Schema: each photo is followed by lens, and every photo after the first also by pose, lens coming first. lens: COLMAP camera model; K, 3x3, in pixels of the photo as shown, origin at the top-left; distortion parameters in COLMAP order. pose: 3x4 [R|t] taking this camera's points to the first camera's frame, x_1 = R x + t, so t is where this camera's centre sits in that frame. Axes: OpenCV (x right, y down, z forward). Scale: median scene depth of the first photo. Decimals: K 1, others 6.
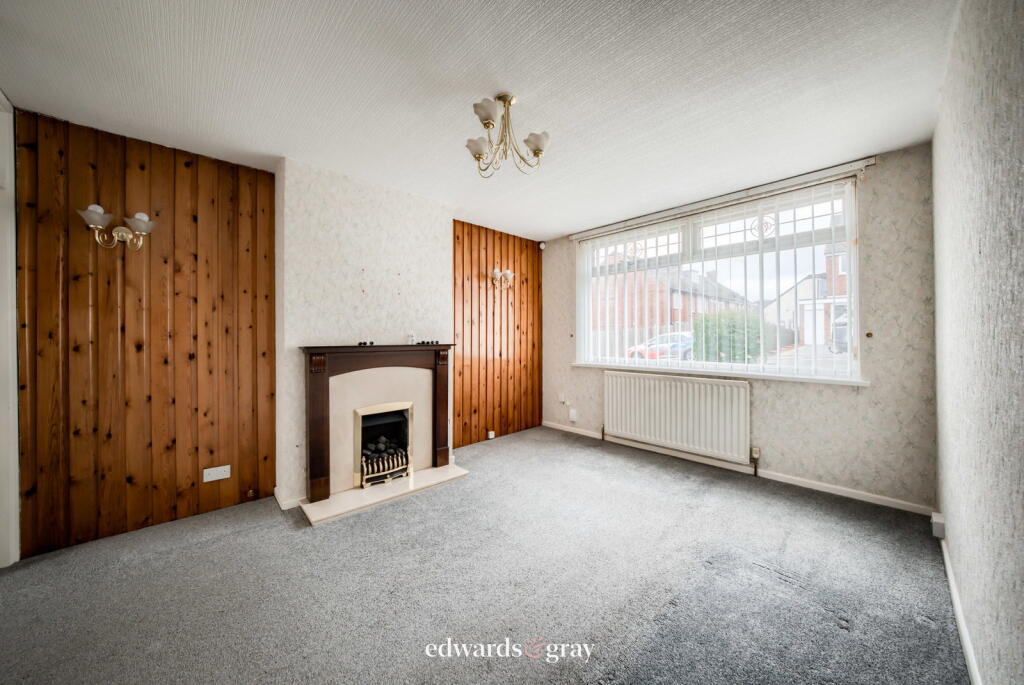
lens RADIAL K [[360.0, 0, 514.5], [0, 360.0, 335.9], [0, 0, 1]] dist [-0.000128, -0.000026]
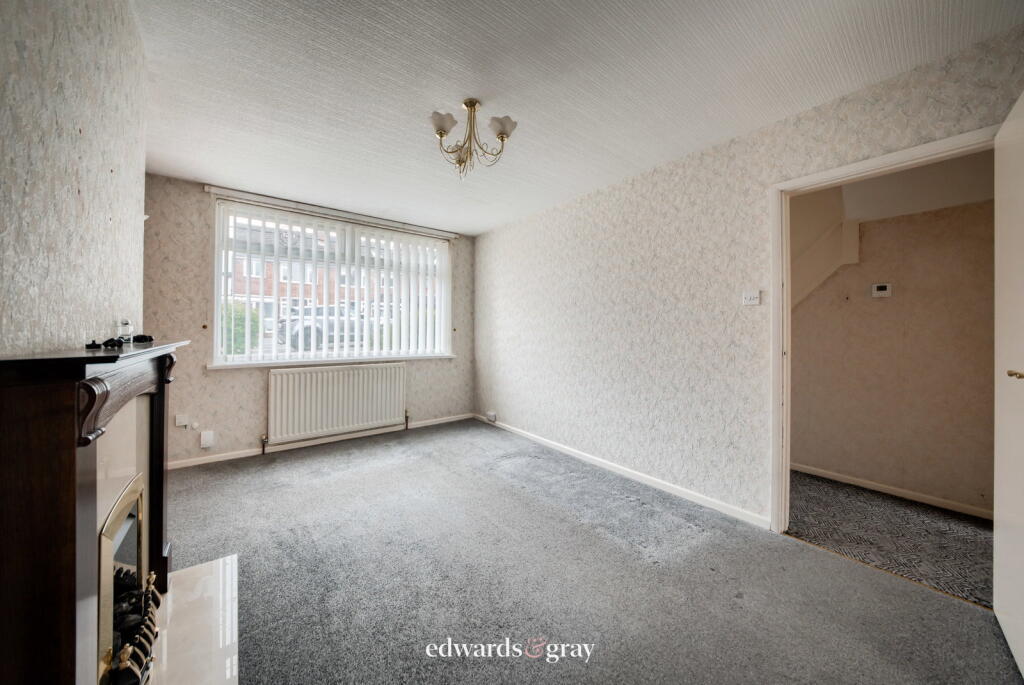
lens RADIAL K [[345.9, 0, 495.7], [0, 345.9, 330.7], [0, 0, 1]] dist [-0.000088, 0.000004]
pose [[0.114738, 0.005374, 0.993381, -0.586686], [-0.008458, 0.999954, -0.004432, 0.006354], [-0.993360, -0.007894, 0.114778, 0.464551]]
